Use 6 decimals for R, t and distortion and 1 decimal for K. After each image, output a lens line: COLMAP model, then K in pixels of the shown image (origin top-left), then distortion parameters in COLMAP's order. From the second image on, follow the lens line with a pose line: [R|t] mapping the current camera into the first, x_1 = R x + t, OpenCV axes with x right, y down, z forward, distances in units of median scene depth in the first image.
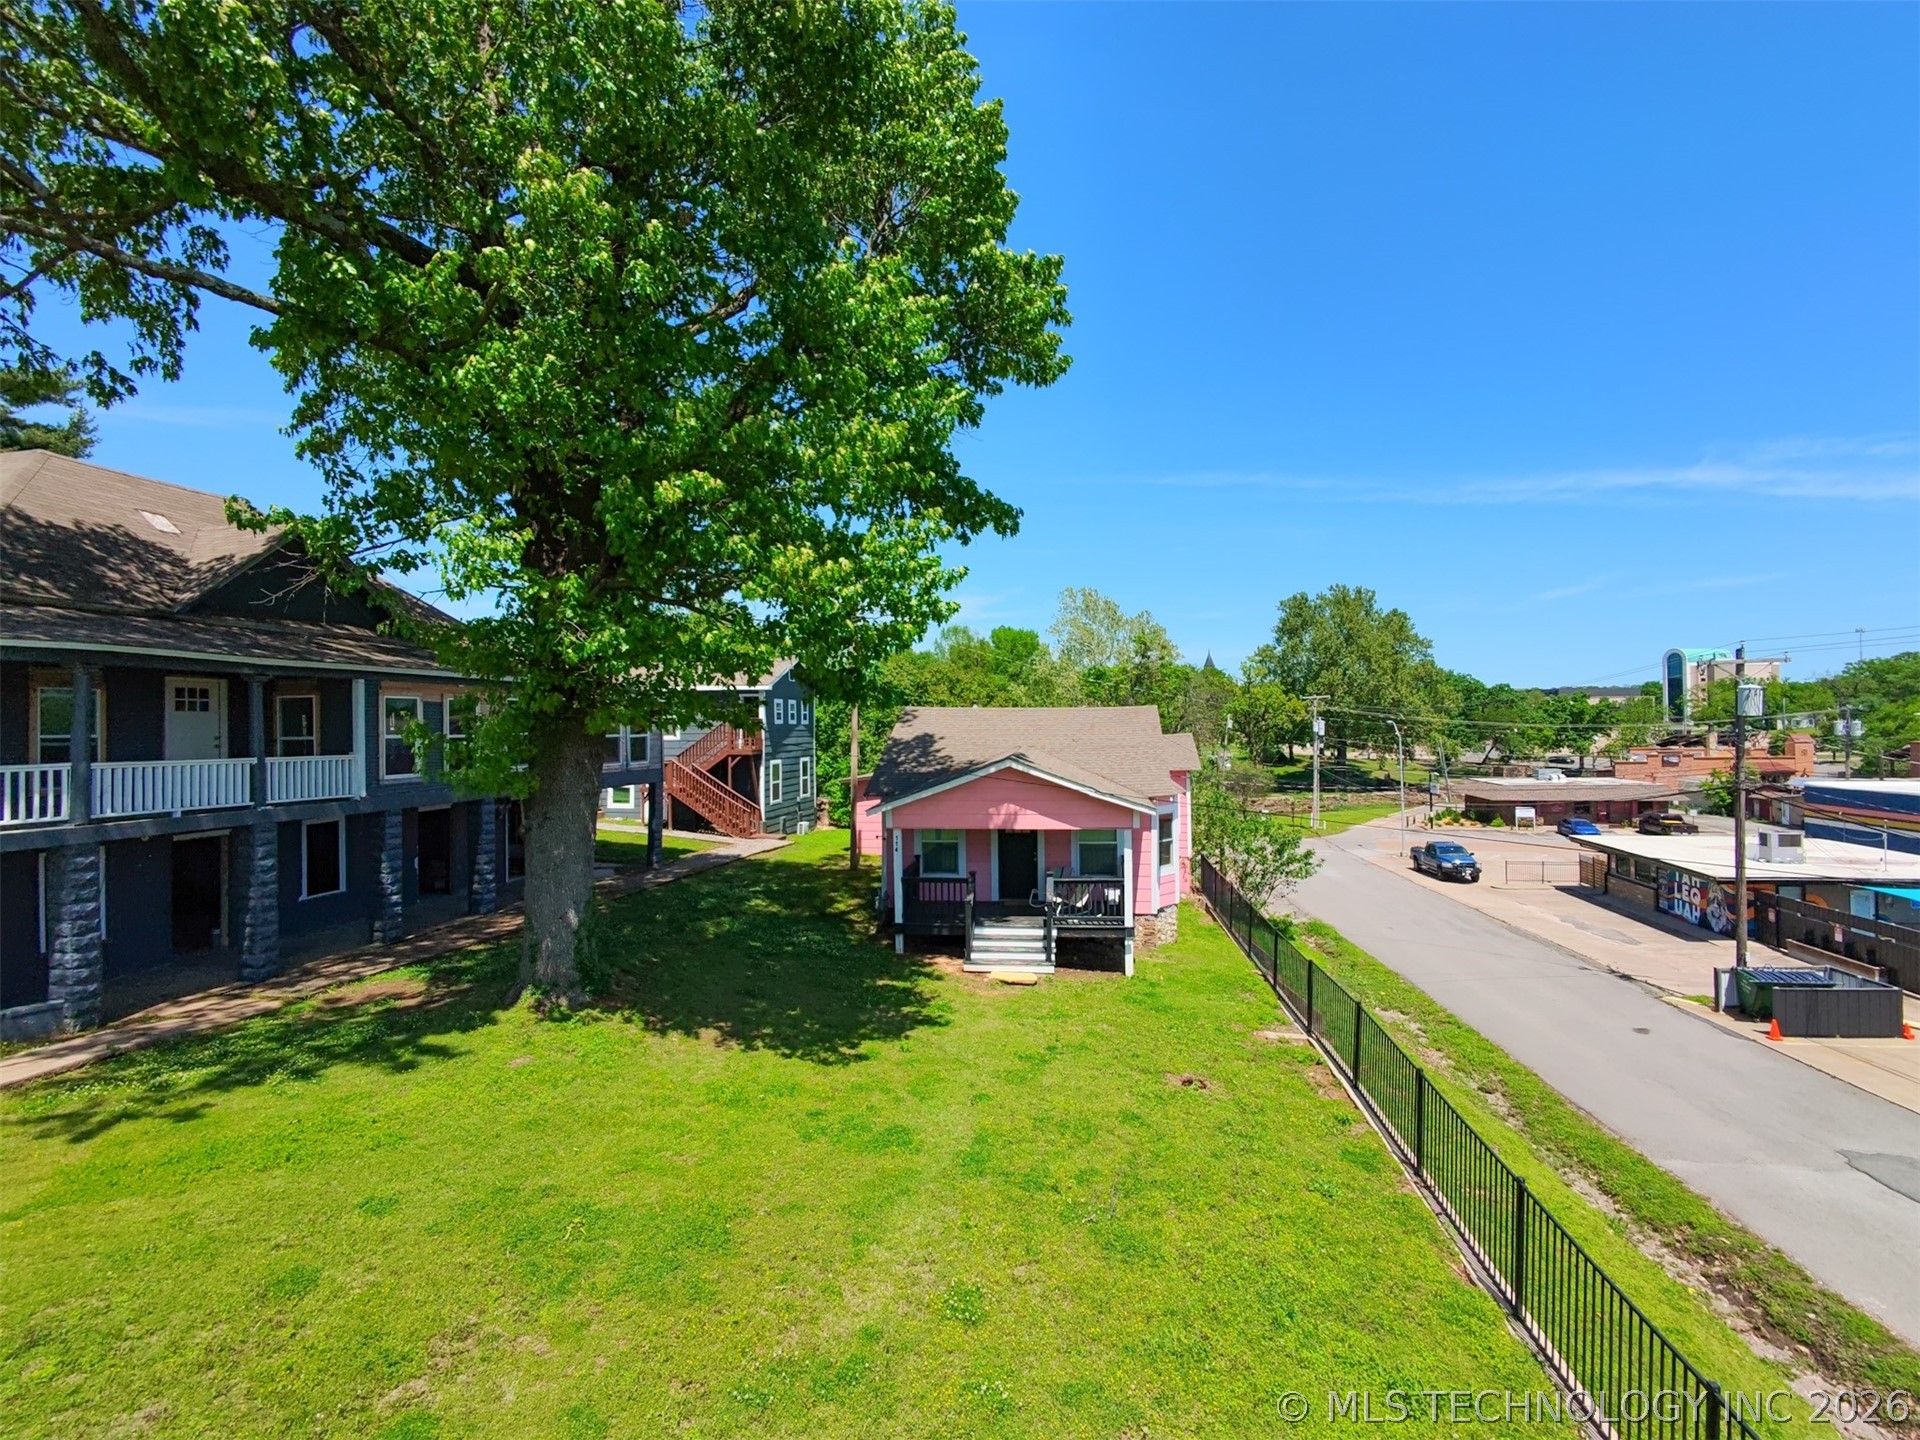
lens RADIAL K [[889.3, 0, 966.9], [0, 889.3, 722.2], [0, 0, 1]] dist [-0.003058, -0.001125]
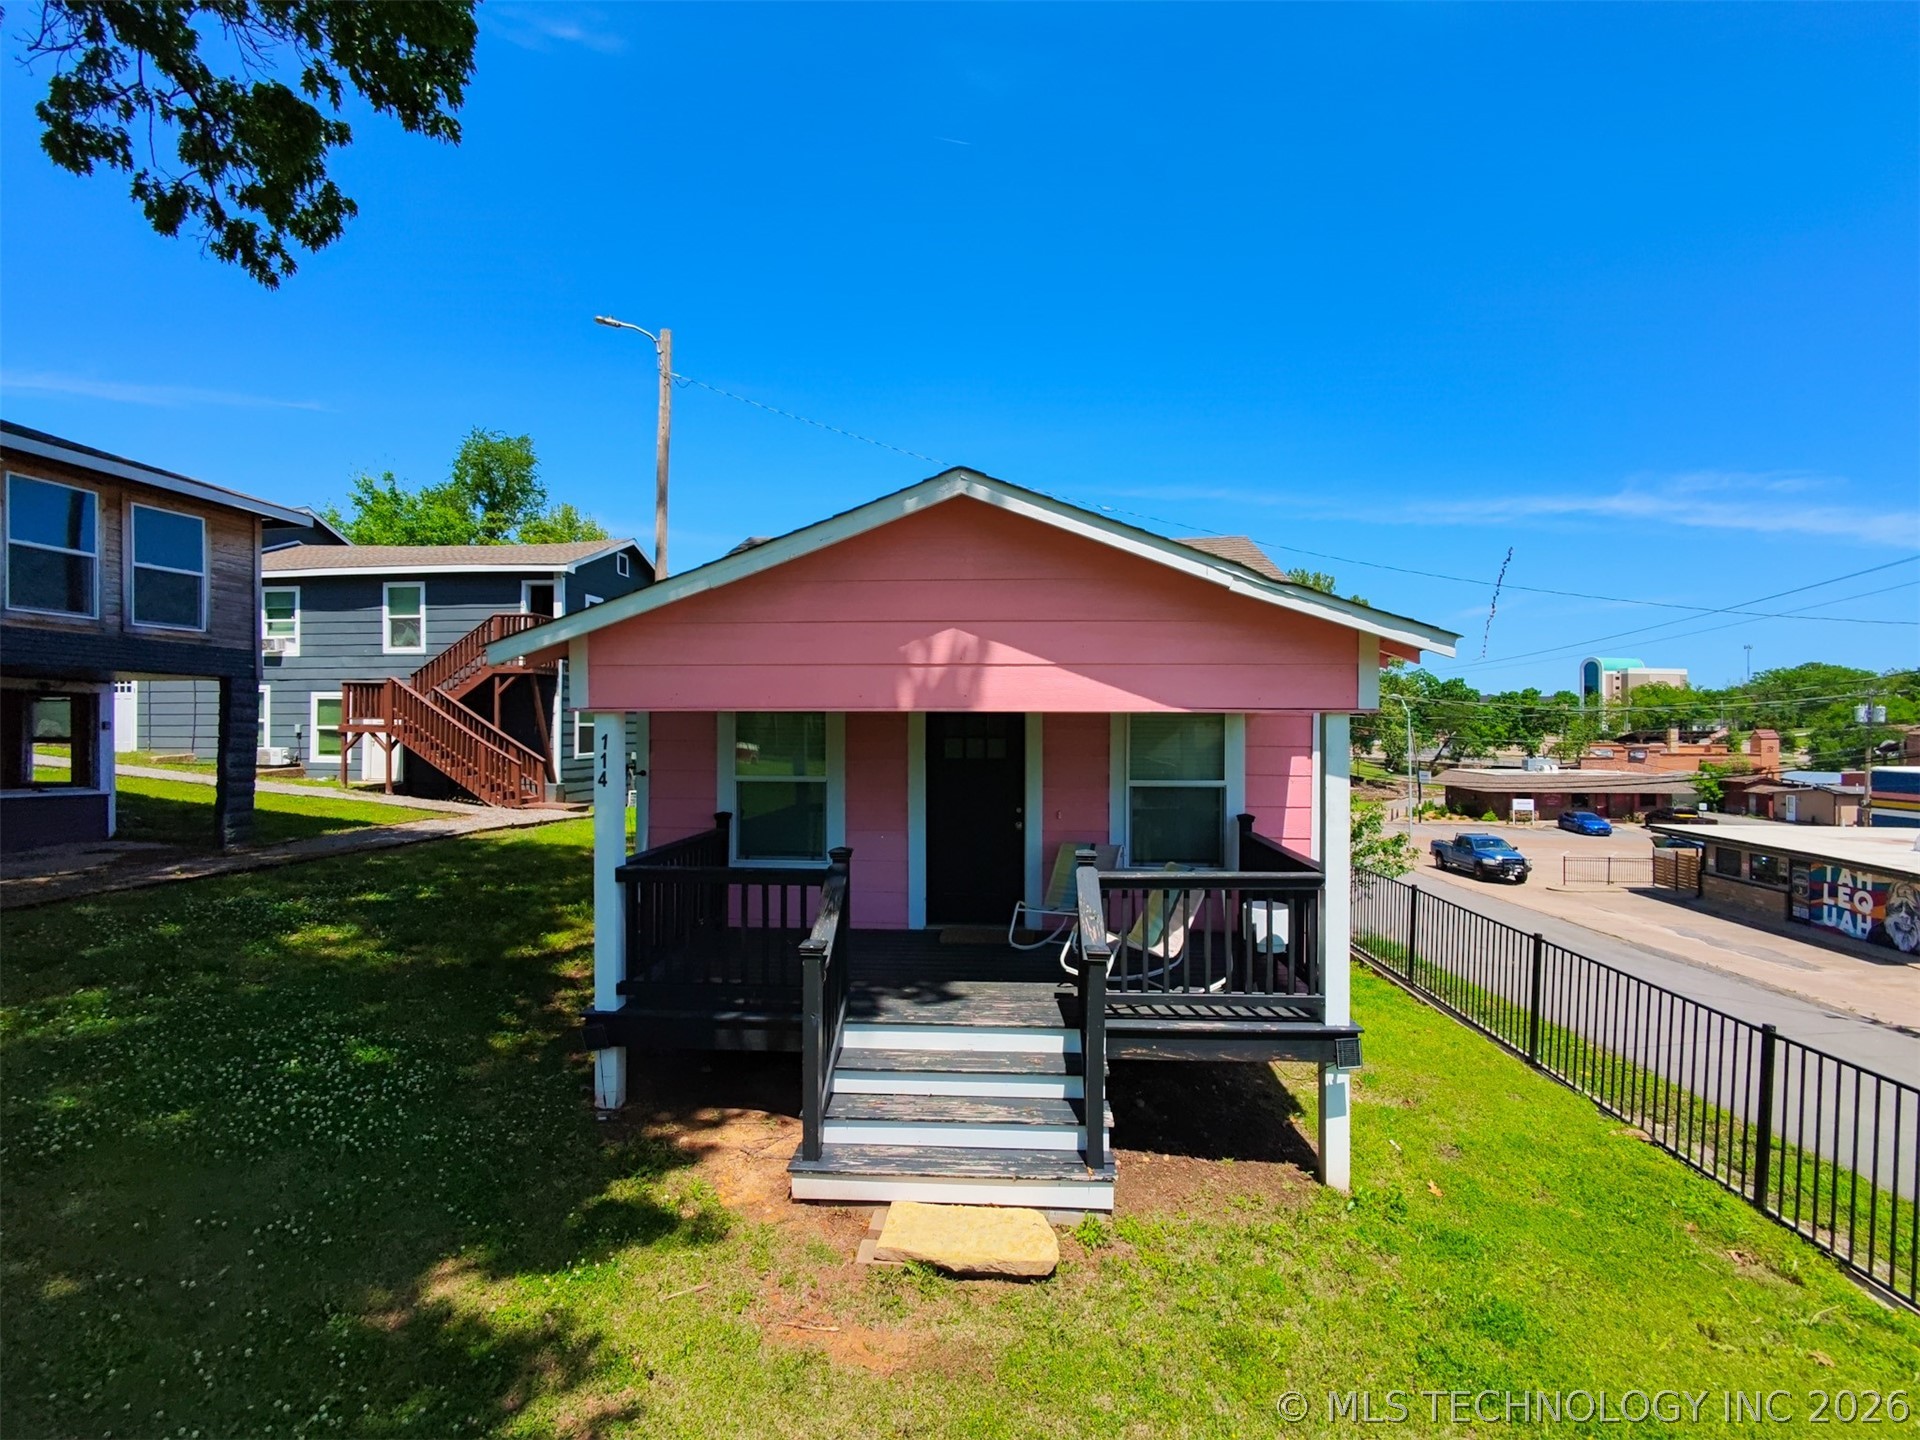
lens RADIAL K [[876.5, 0, 976.7], [0, 876.5, 726.7], [0, 0, 1]] dist [-0.002405, -0.001803]
pose [[0.996815, 0.015618, 0.078204, 0.028376], [-0.015901, 0.999869, 0.003001, 0.118439], [-0.078147, -0.004235, 0.996933, 0.665154]]
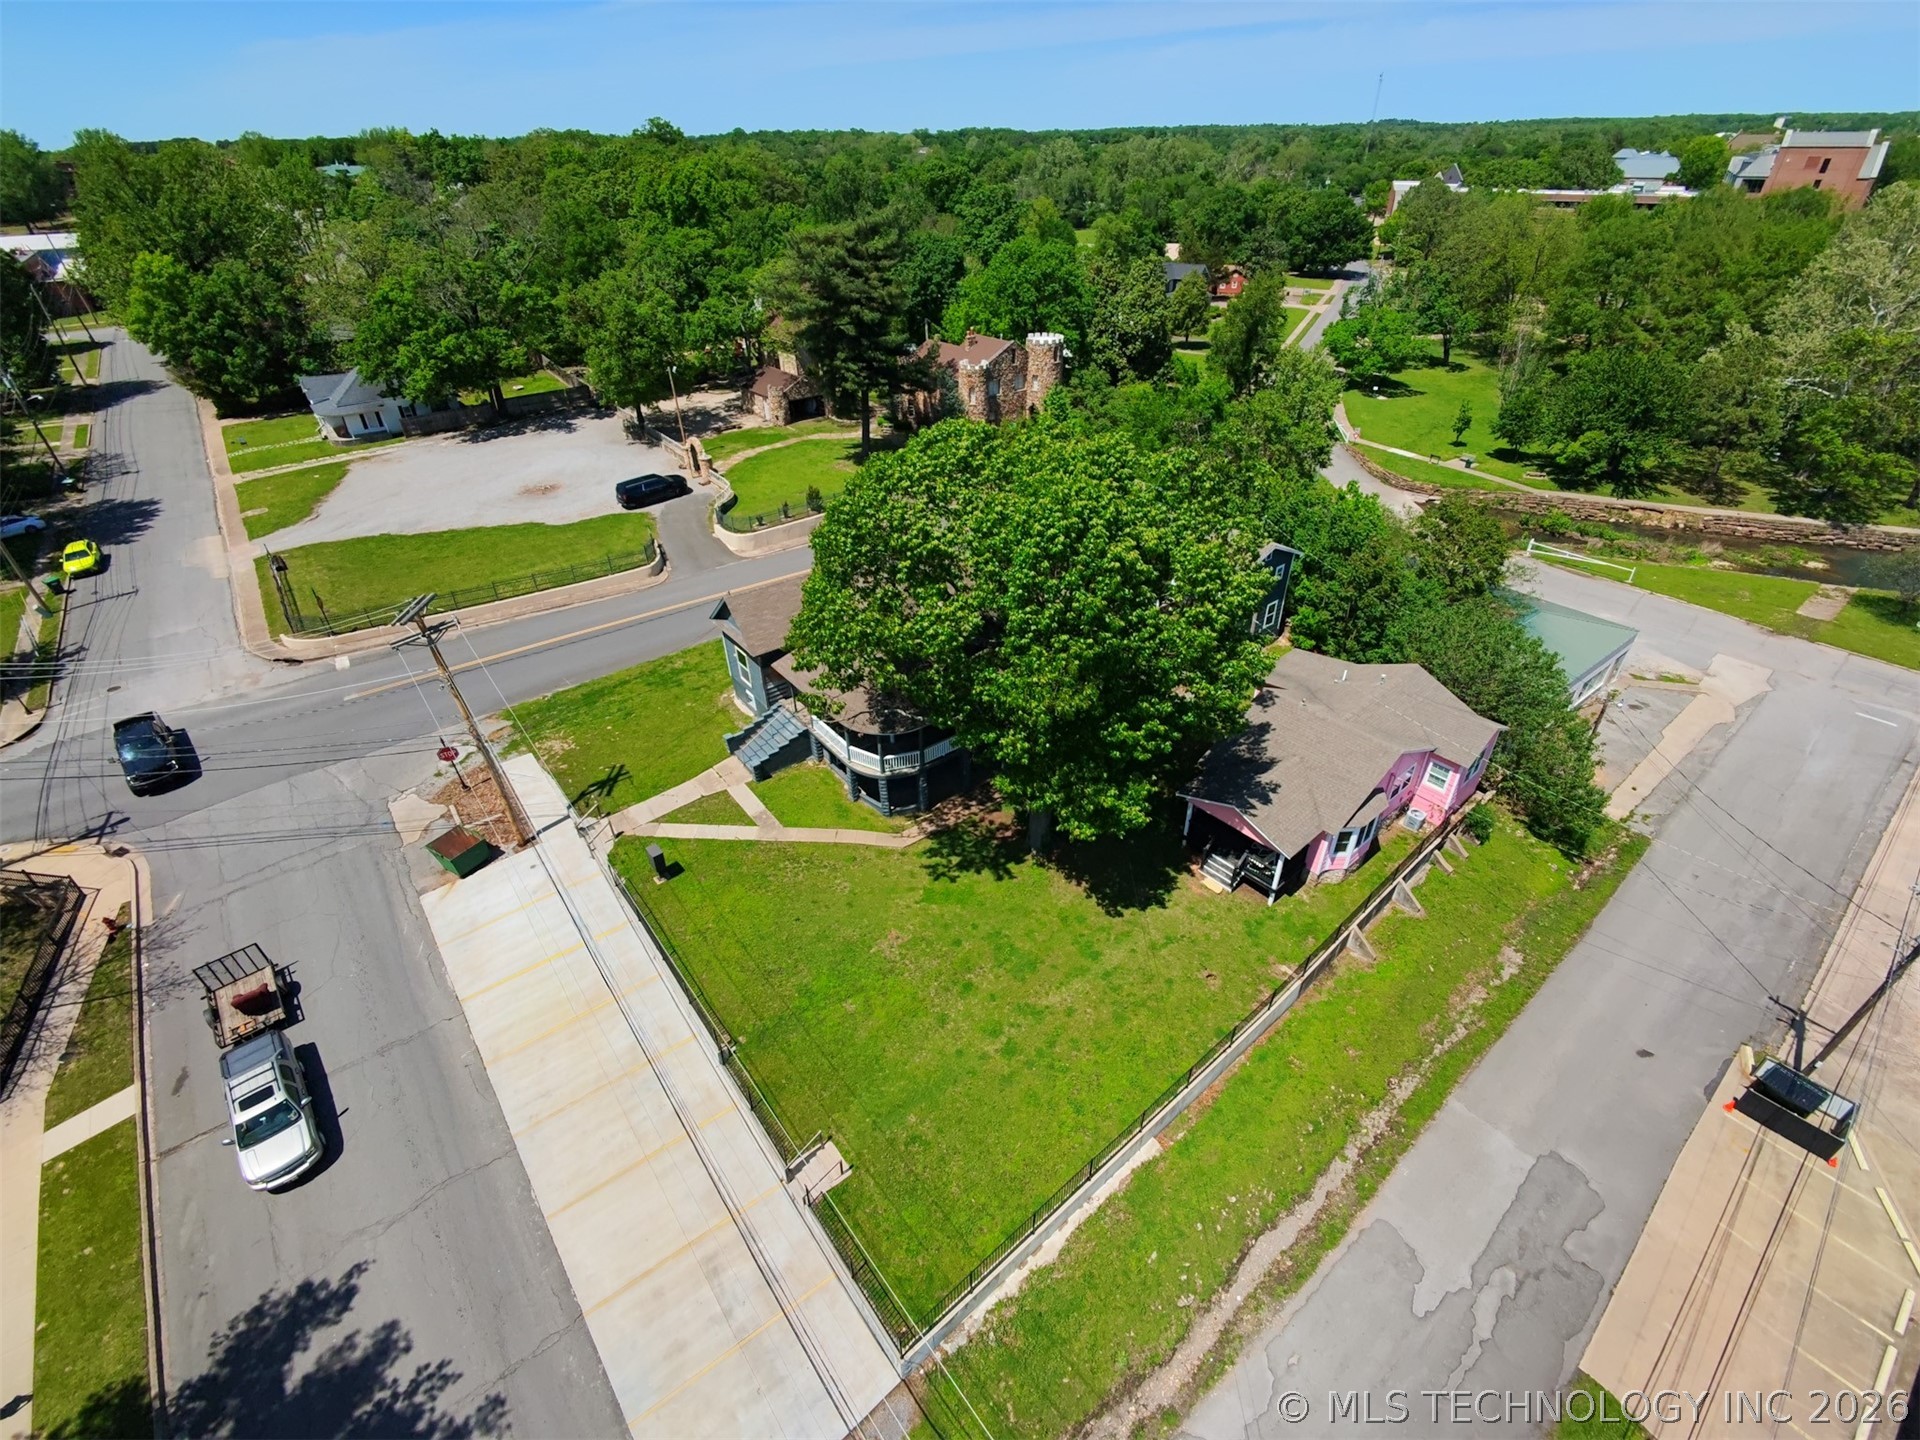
lens RADIAL K [[865.3, 0, 977.2], [0, 865.3, 725.6], [0, 0, 1]] dist [0.003109, -0.006473]
pose [[0.755825, 0.367813, -0.541703, 0.591668], [0.001396, 0.826407, 0.563072, -1.202439], [0.654772, -0.426340, 0.624105, -0.570210]]
